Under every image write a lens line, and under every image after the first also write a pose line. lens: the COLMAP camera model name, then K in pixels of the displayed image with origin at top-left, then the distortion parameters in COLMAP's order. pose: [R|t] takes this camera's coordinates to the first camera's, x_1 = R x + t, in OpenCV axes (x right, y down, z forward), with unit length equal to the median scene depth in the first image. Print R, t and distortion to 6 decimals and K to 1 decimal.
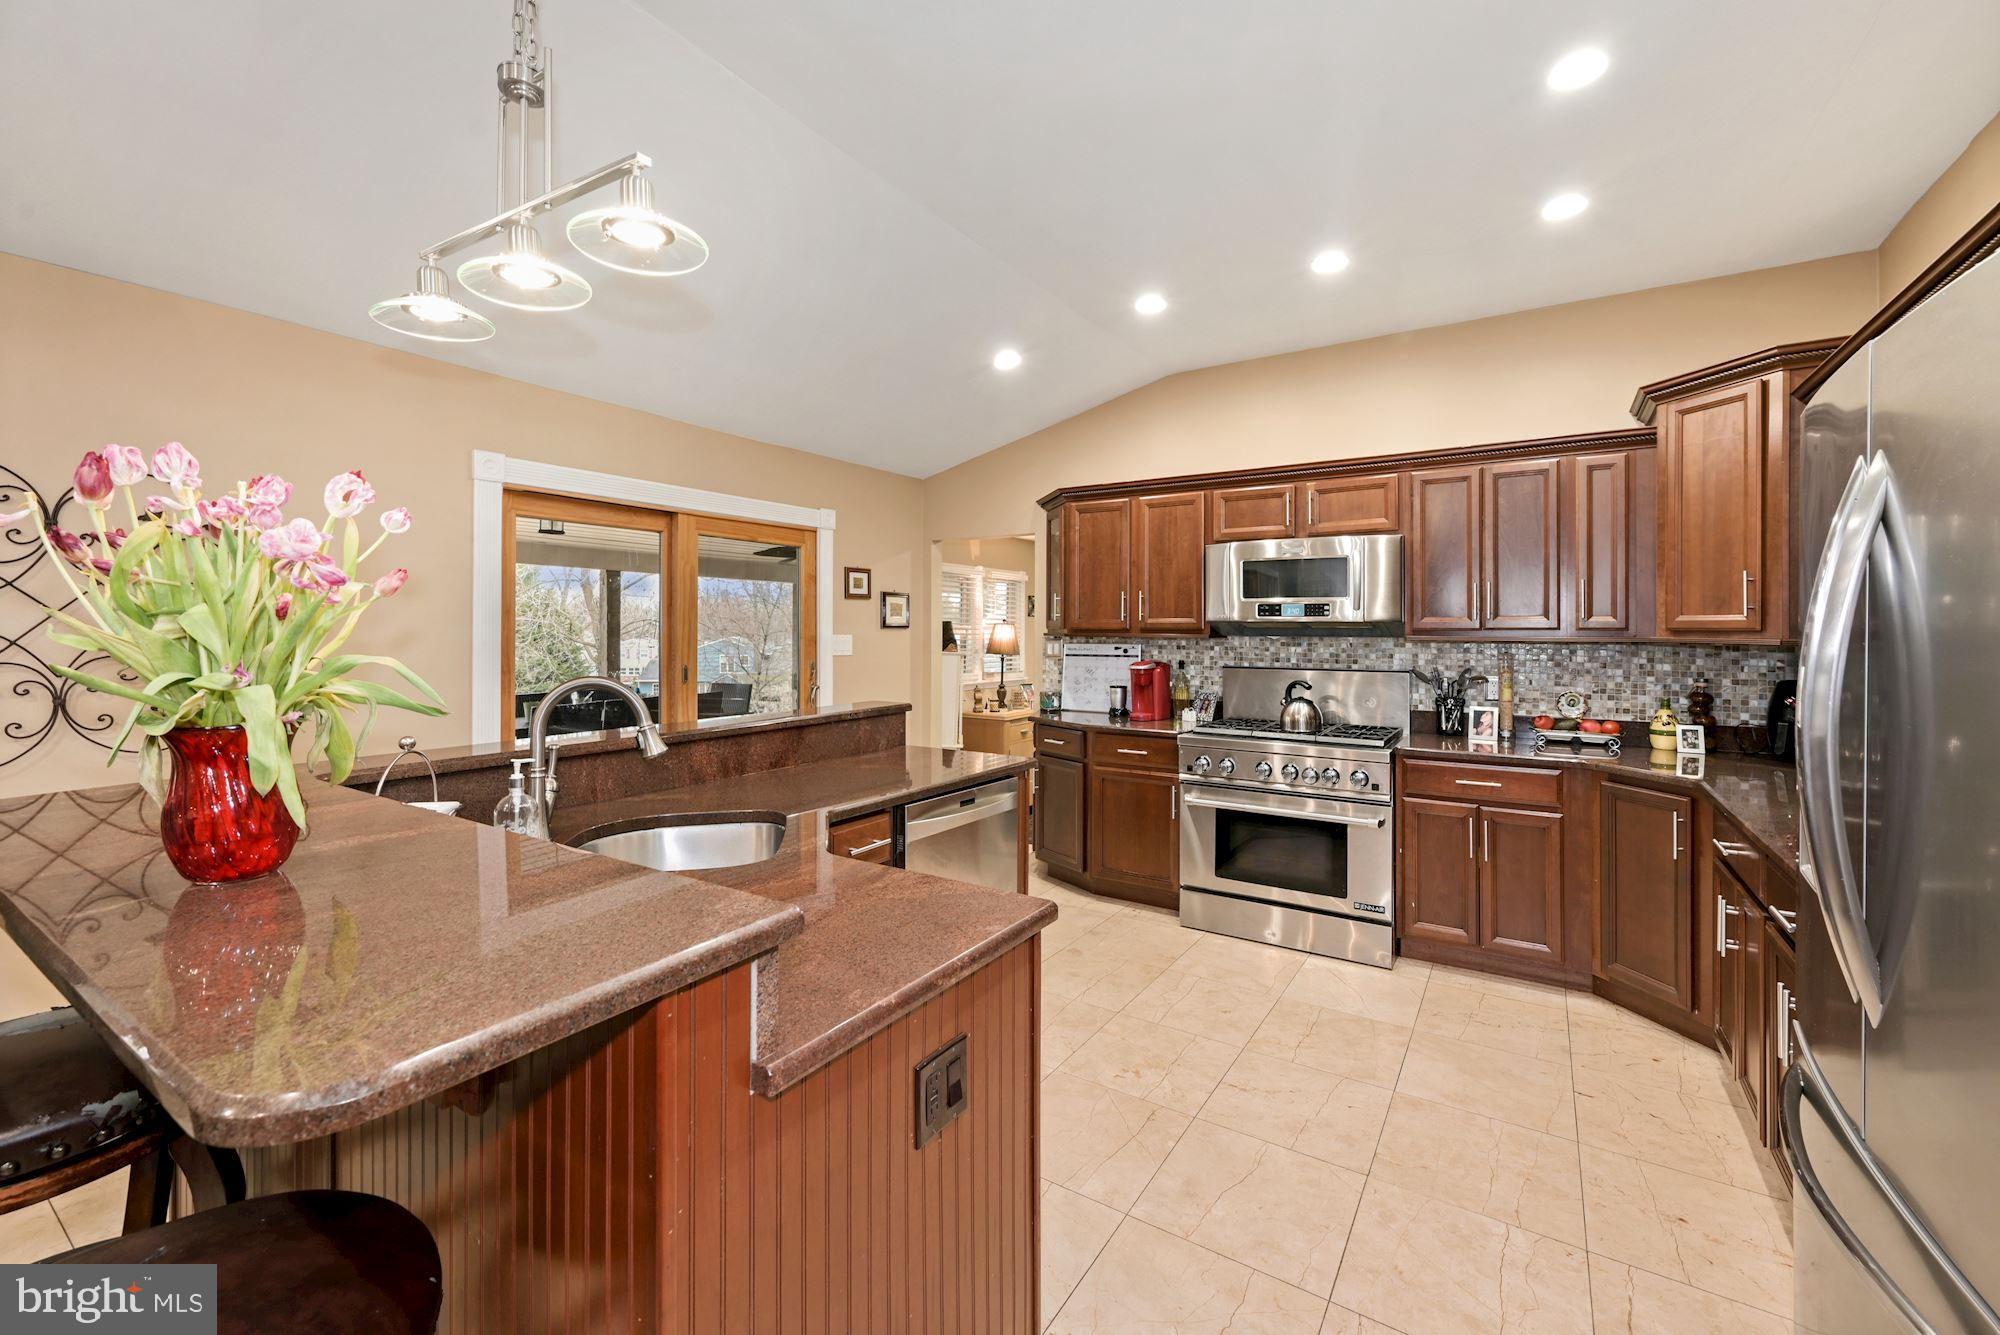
lens RADIAL K [[816.6, 0, 1015.3], [0, 816.6, 641.6], [0, 0, 1]] dist [-0.001036, -0.000176]
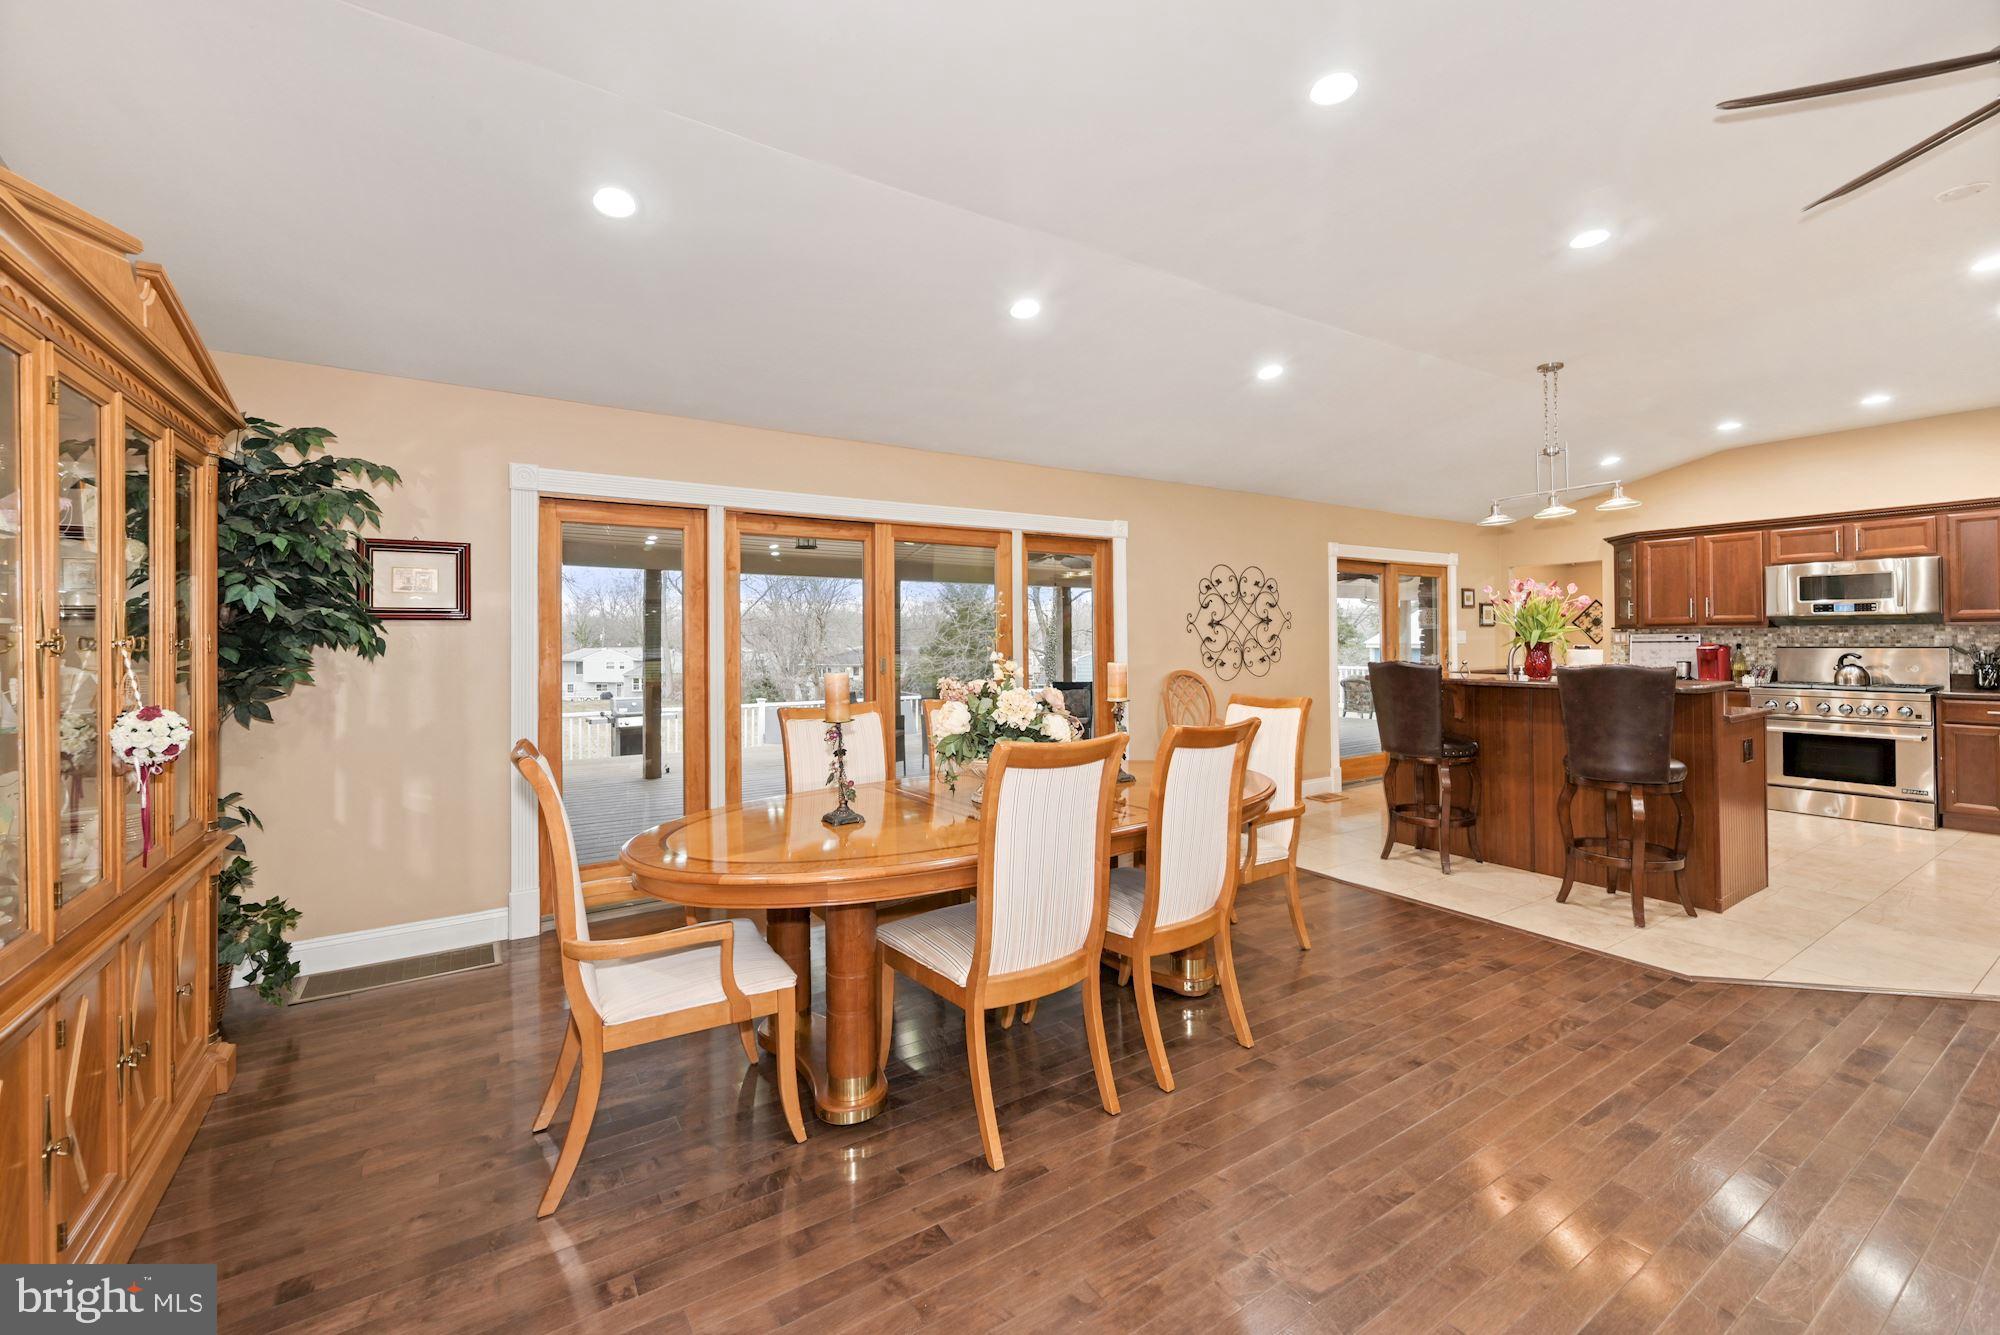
lens RADIAL K [[816.6, 0, 1015.3], [0, 816.6, 641.6], [0, 0, 1]] dist [-0.001036, -0.000176]
pose [[0.912237, -0.011757, -0.409495, -0.445978], [0.008149, 0.999911, -0.010554, 0.028251], [0.409583, 0.006291, 0.912251, -1.019029]]
